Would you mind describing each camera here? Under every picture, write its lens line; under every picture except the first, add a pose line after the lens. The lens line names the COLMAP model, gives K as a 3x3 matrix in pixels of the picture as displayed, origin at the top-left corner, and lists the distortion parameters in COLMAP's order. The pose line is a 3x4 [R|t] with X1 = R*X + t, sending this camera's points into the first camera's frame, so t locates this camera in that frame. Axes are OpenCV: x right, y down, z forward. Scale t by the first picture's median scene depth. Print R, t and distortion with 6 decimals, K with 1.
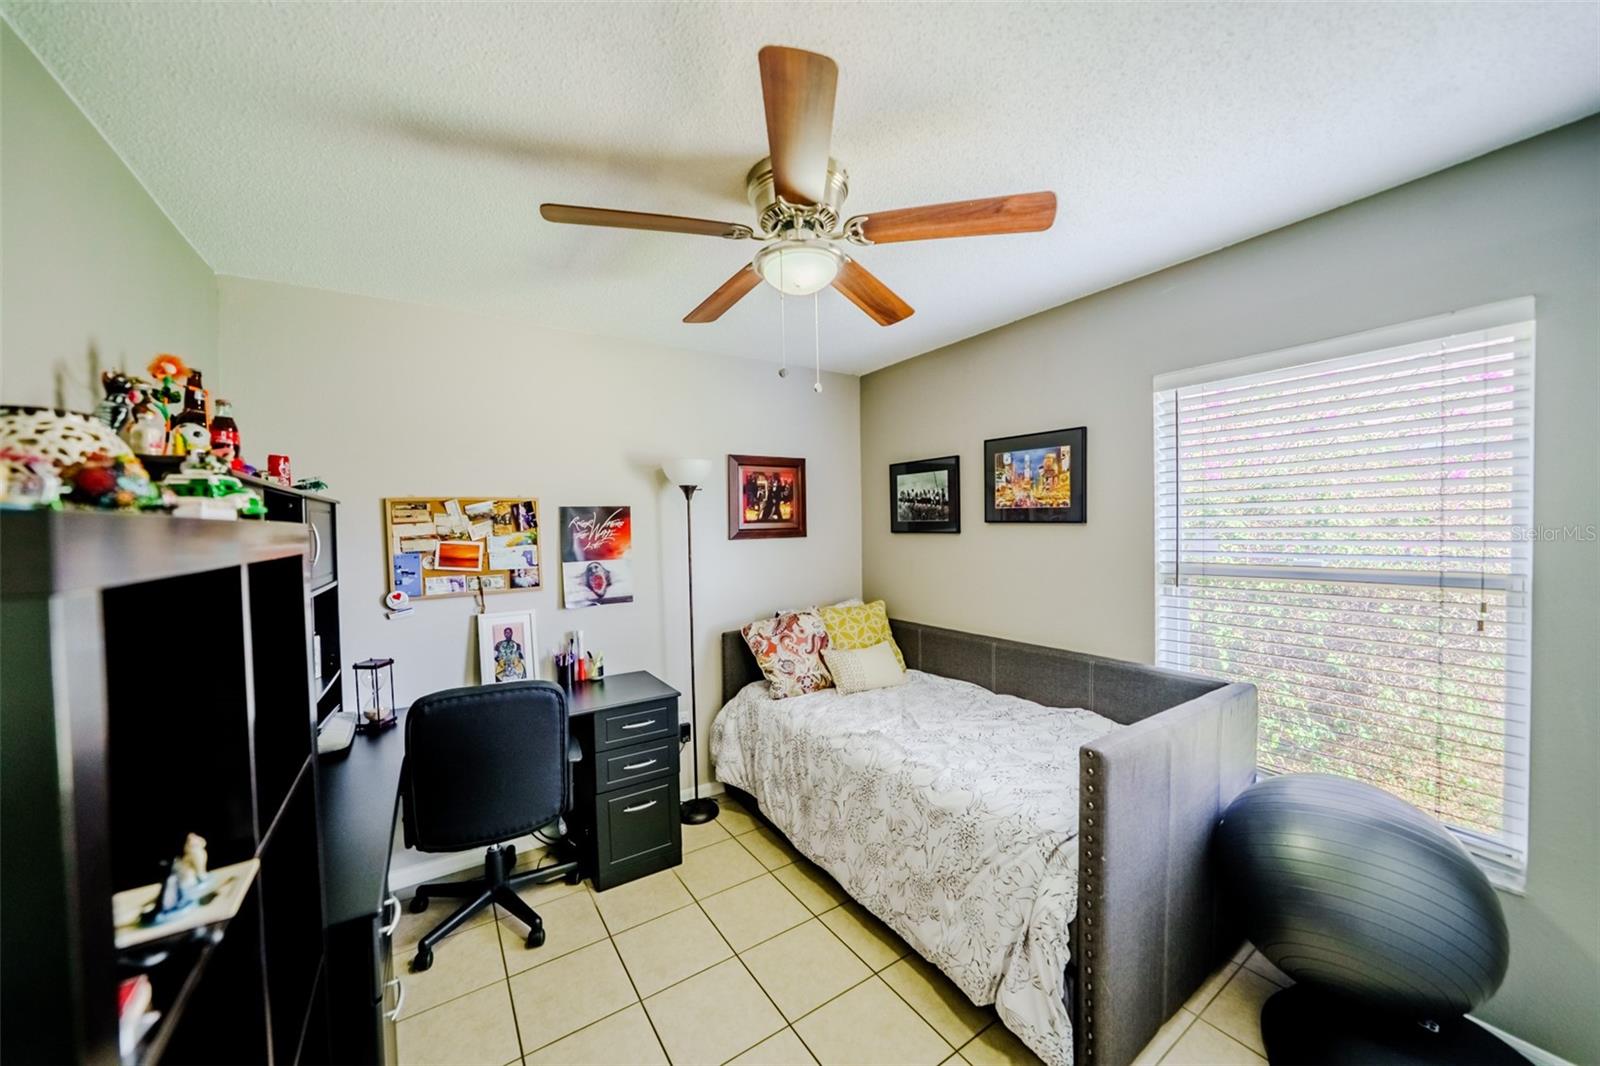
lens RADIAL K [[562.5, 0, 801.3], [0, 562.5, 535.4], [0, 0, 1]] dist [-0.020531, 0.003895]
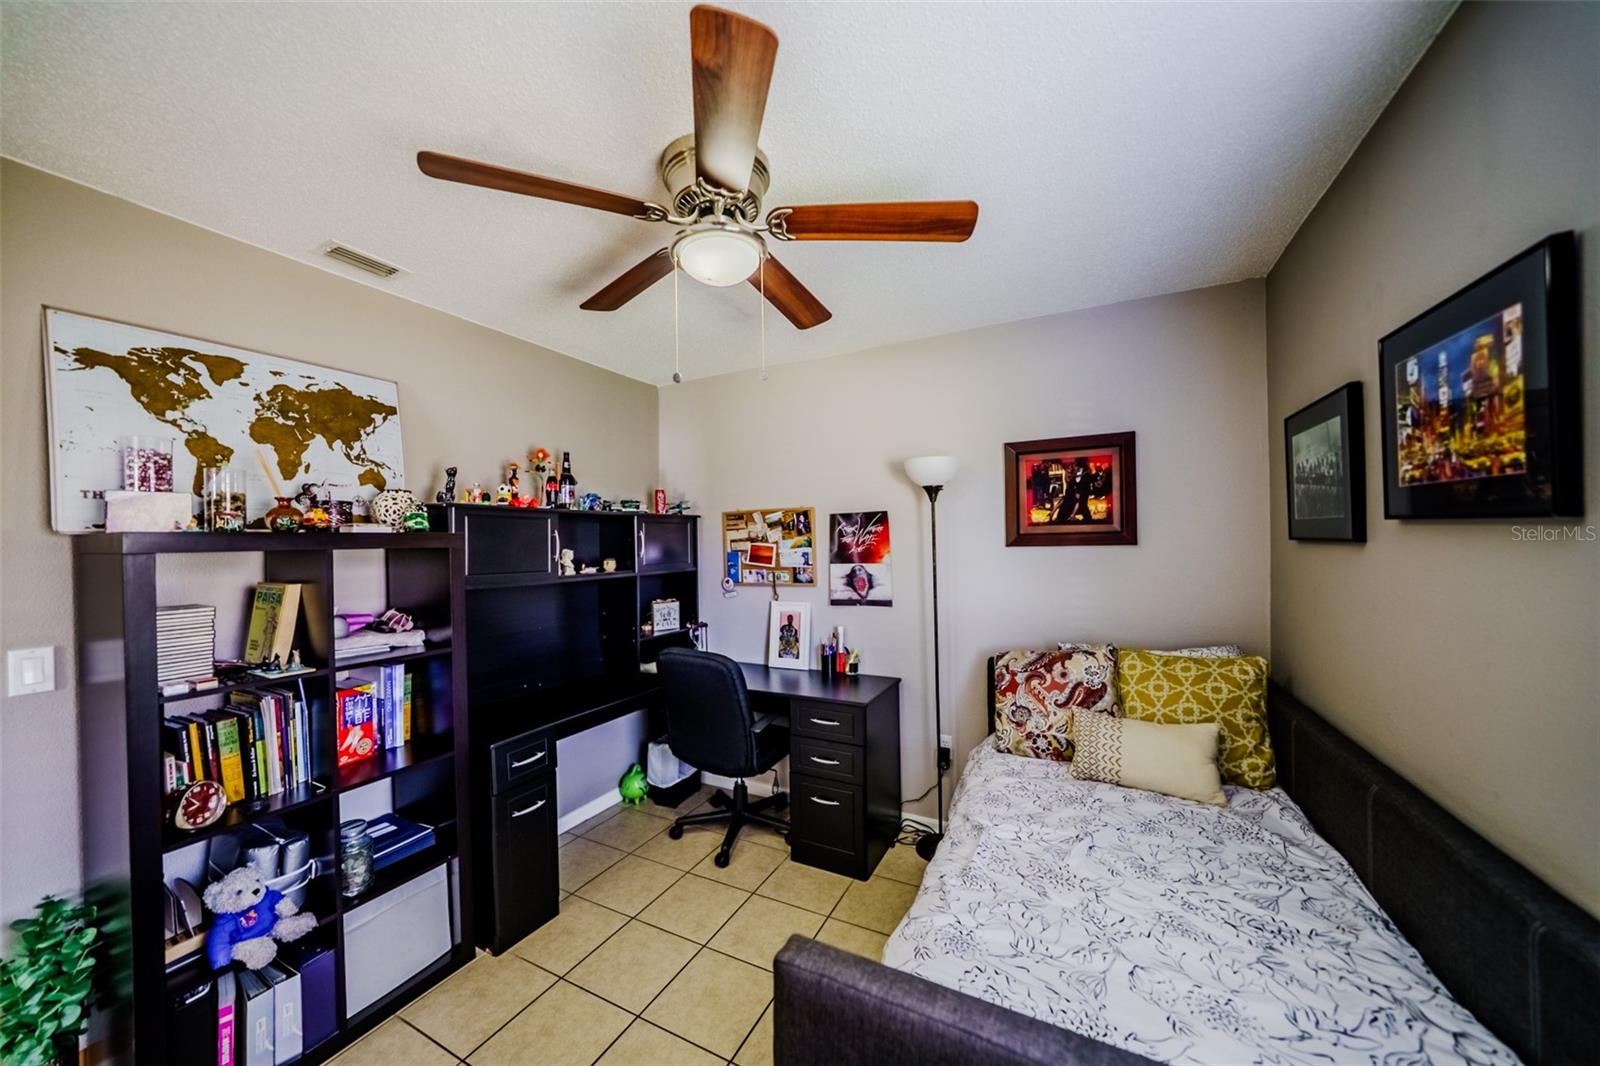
lens RADIAL K [[562.5, 0, 797.1], [0, 562.5, 536.9], [0, 0, 1]] dist [-0.020531, 0.003895]
pose [[0.486331, 0.004754, -0.873762, 0.510451], [-0.007201, 0.999973, 0.001433, -0.006099], [0.873745, 0.005595, 0.486352, 0.382889]]
